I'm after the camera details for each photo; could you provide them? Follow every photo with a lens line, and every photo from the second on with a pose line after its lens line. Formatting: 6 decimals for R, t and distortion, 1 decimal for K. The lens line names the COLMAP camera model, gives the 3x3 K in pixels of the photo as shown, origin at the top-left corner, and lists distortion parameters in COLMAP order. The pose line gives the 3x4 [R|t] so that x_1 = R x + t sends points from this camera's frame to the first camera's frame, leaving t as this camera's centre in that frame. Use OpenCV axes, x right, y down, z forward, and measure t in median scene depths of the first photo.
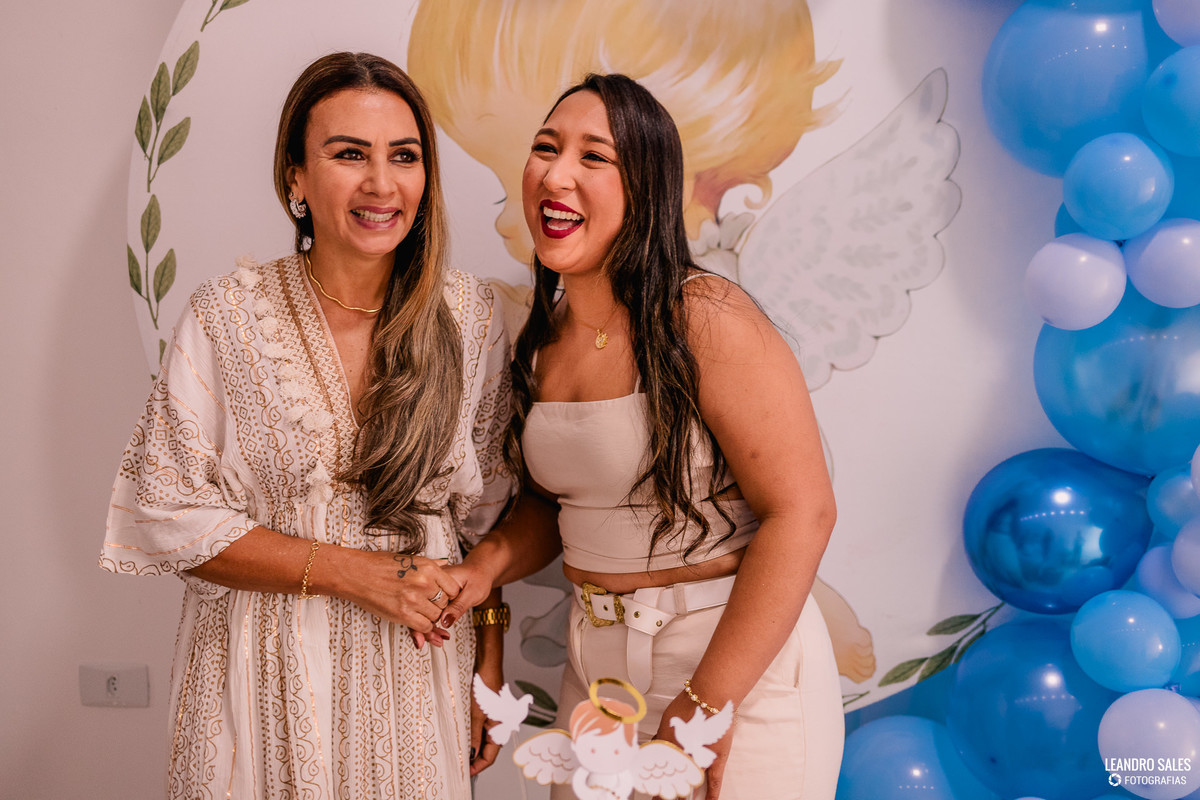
lens RADIAL K [[1290.8, 0, 600.6], [0, 1290.8, 424.4], [0, 0, 1]] dist [-0.021761, 0.000000]
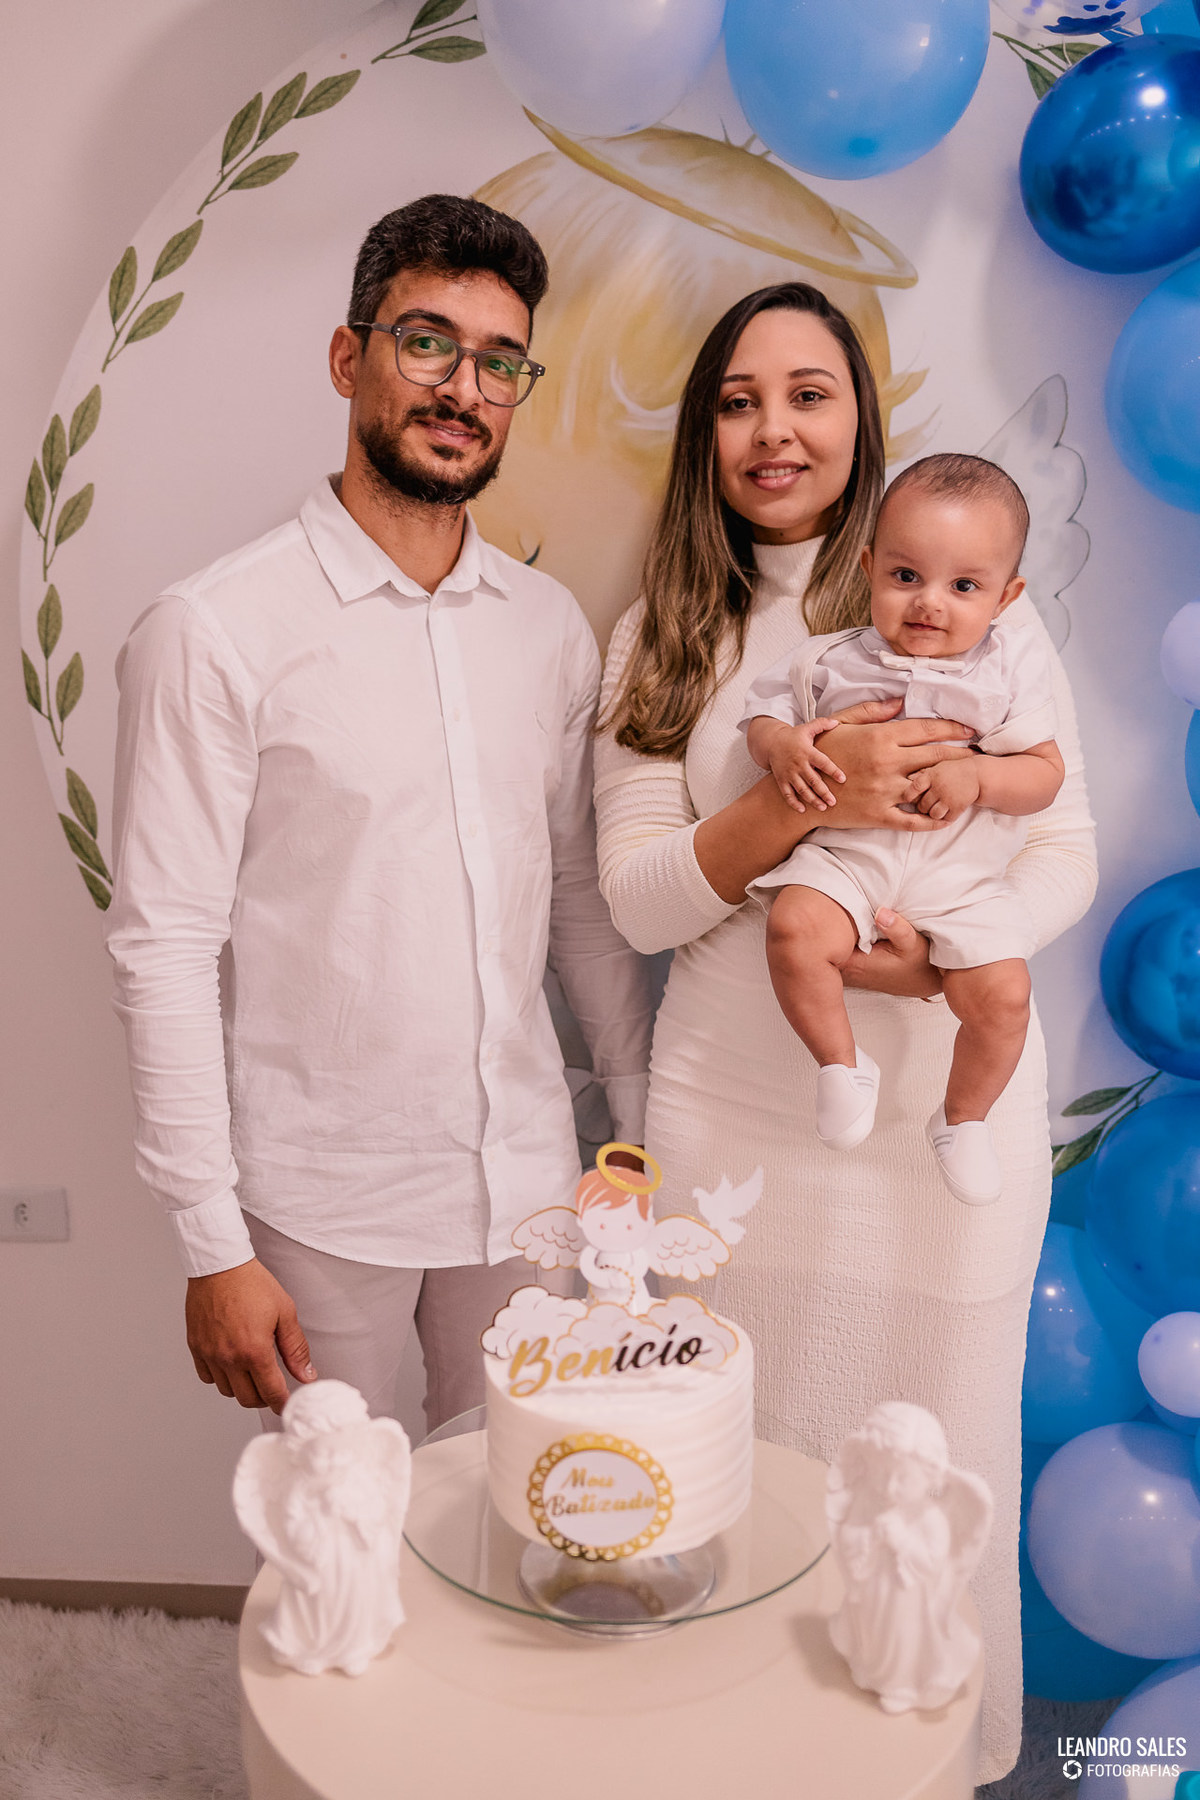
lens RADIAL K [[1936.3, 0, 571.7], [0, 1936.3, 949.9], [0, 0, 1]] dist [-0.021761, 0.000000]
pose [[0.997771, -0.031456, -0.058856, 0.033011], [0.033868, 0.998608, 0.040436, 0.007930], [0.057502, -0.042339, 0.997447, -0.172475]]
